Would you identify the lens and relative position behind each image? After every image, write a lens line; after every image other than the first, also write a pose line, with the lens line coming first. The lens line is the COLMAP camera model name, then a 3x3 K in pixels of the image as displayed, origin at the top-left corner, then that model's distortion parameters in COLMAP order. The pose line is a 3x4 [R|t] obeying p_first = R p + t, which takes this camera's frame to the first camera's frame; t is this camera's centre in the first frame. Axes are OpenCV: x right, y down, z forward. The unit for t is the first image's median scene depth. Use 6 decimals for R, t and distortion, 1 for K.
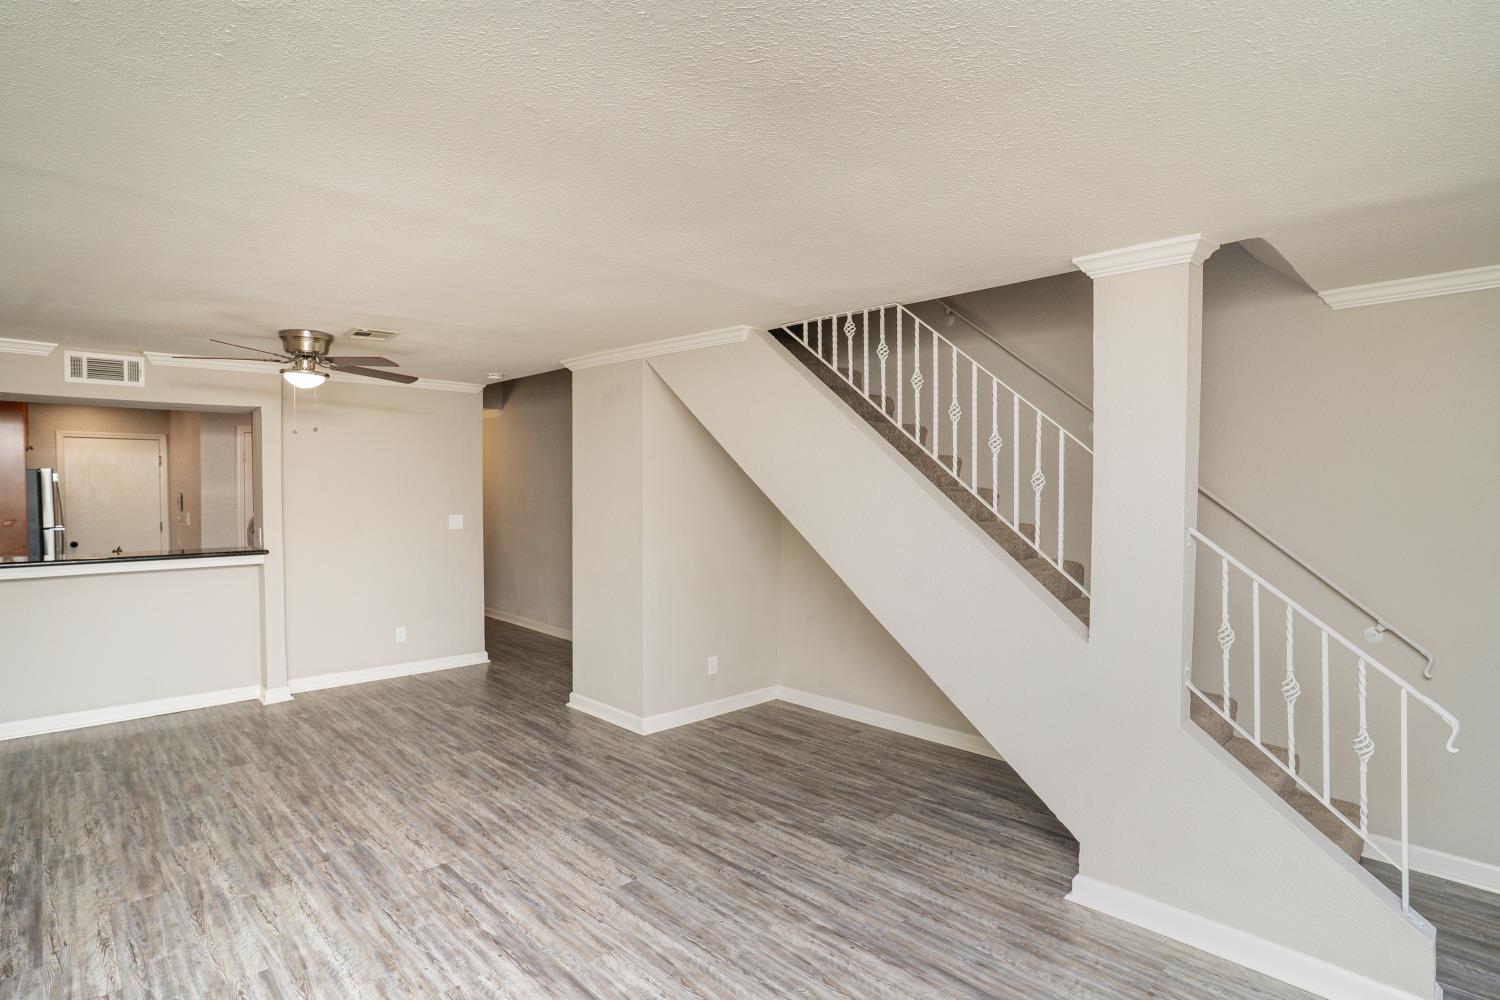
lens RADIAL K [[761.5, 0, 741.1], [0, 761.5, 503.7], [0, 0, 1]] dist [-0.072483, 0.032180]
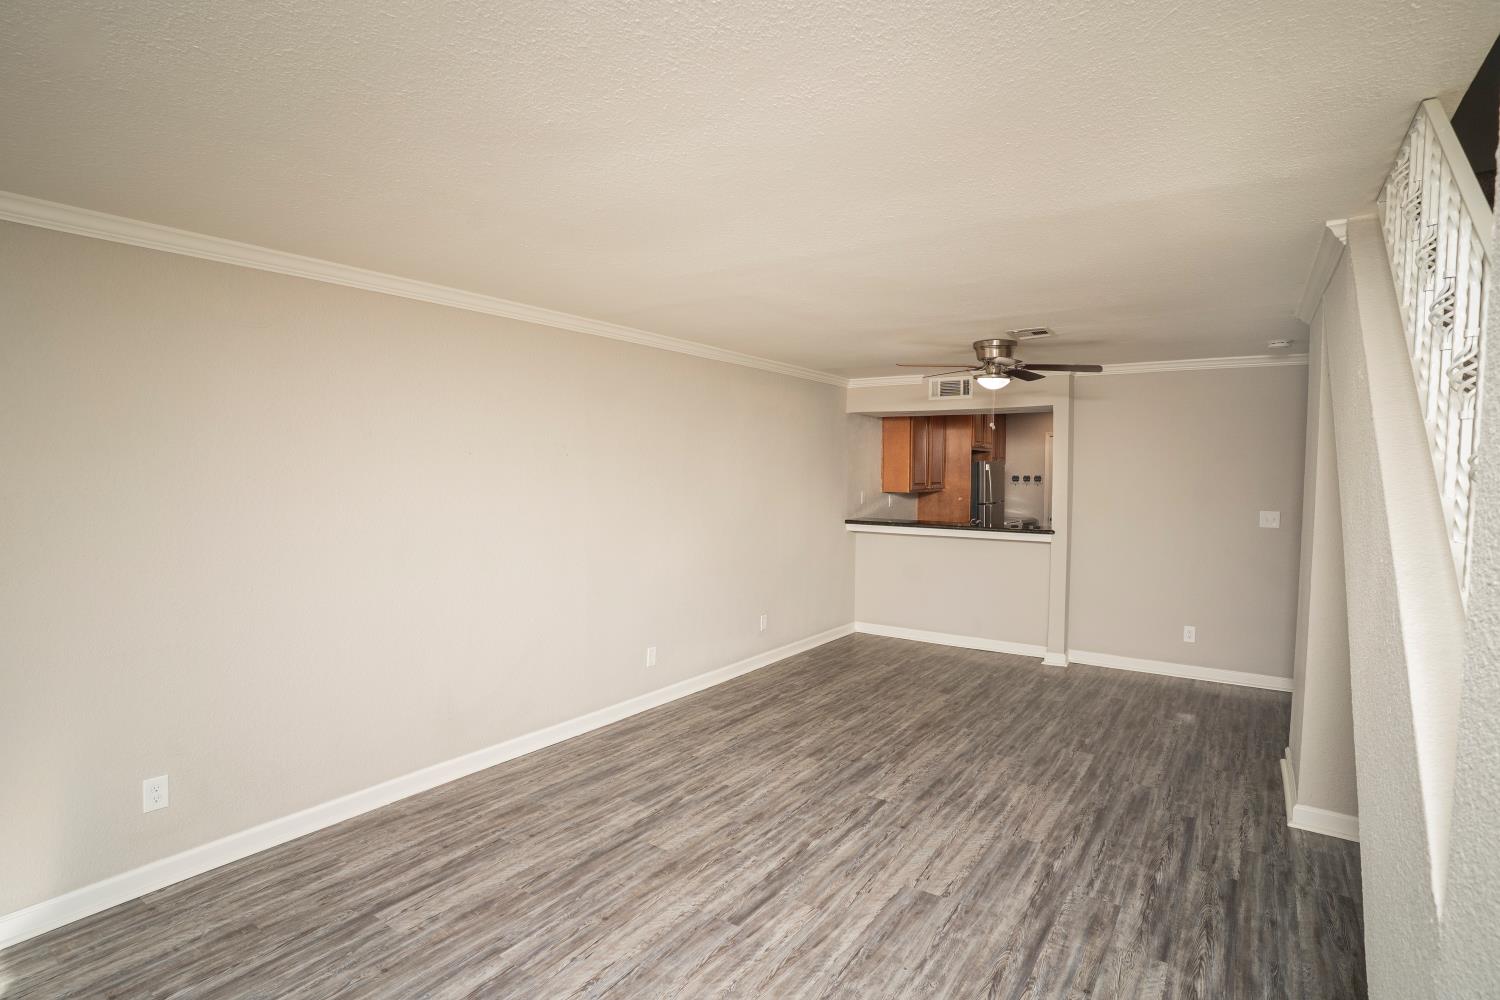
lens RADIAL K [[747.0, 0, 750.0], [0, 747.0, 500.0], [0, 0, 1]] dist [-0.057419, 0.028694]
pose [[0.198949, 0.038041, -0.979271, 0.553971], [-0.030388, 0.999005, 0.032634, -0.010589], [0.979539, 0.023266, 0.199907, 0.461502]]
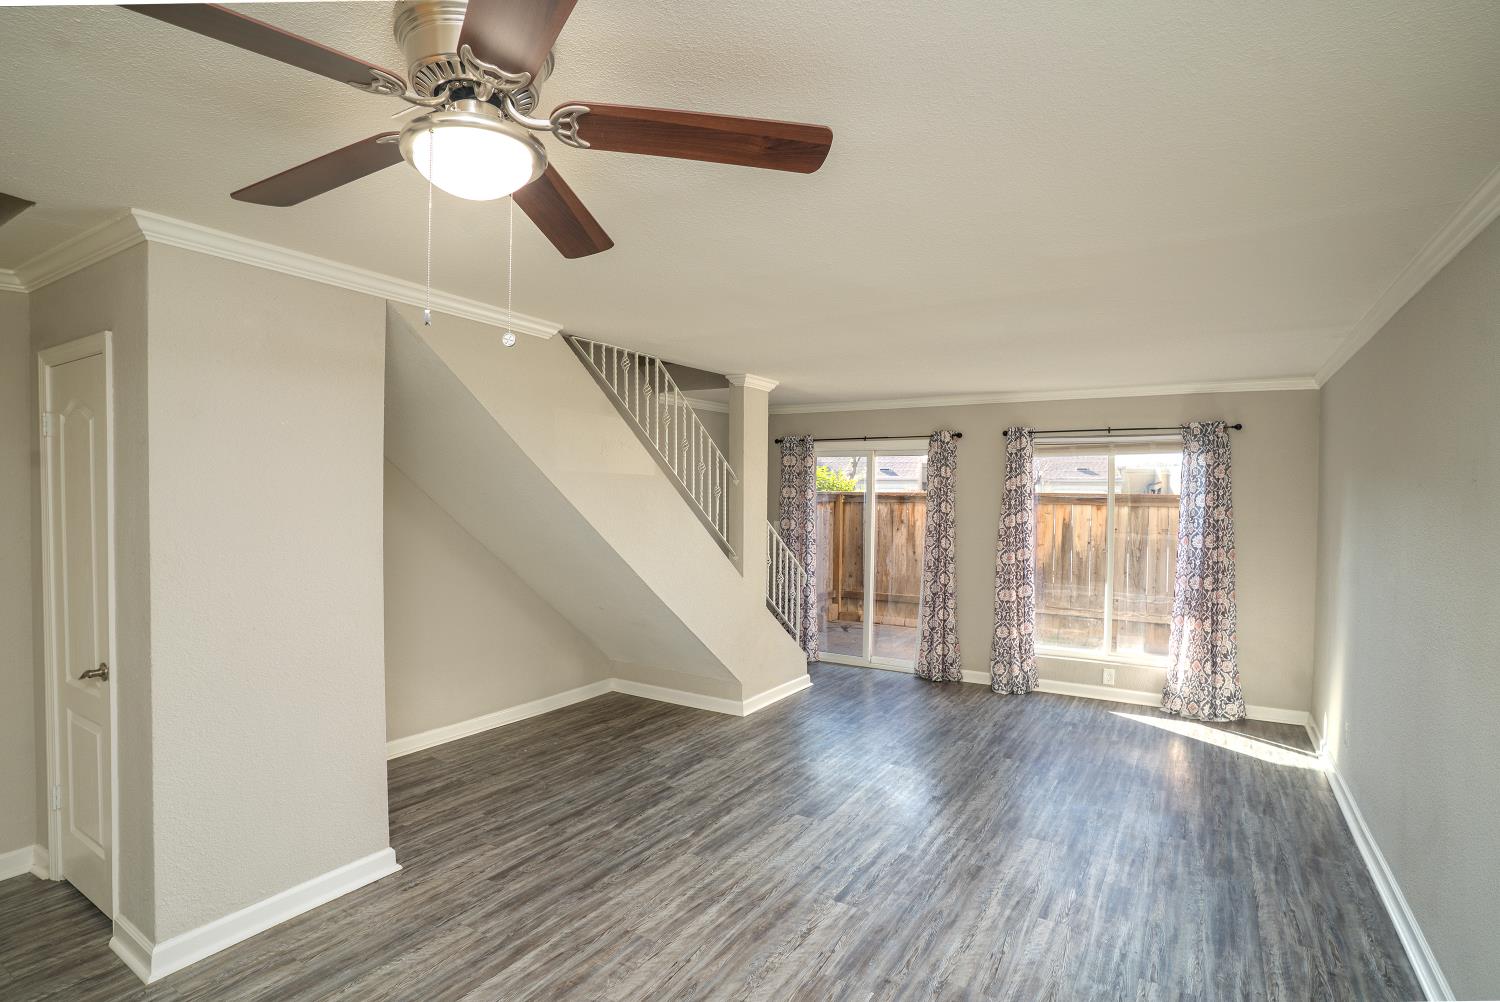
lens RADIAL K [[761.5, 0, 741.1], [0, 761.5, 504.7], [0, 0, 1]] dist [-0.072483, 0.032180]
pose [[-0.243547, -0.018696, 0.969709, -1.065592], [0.008906, 0.999729, 0.021512, -0.030484], [-0.969848, 0.013875, -0.243314, 1.115901]]
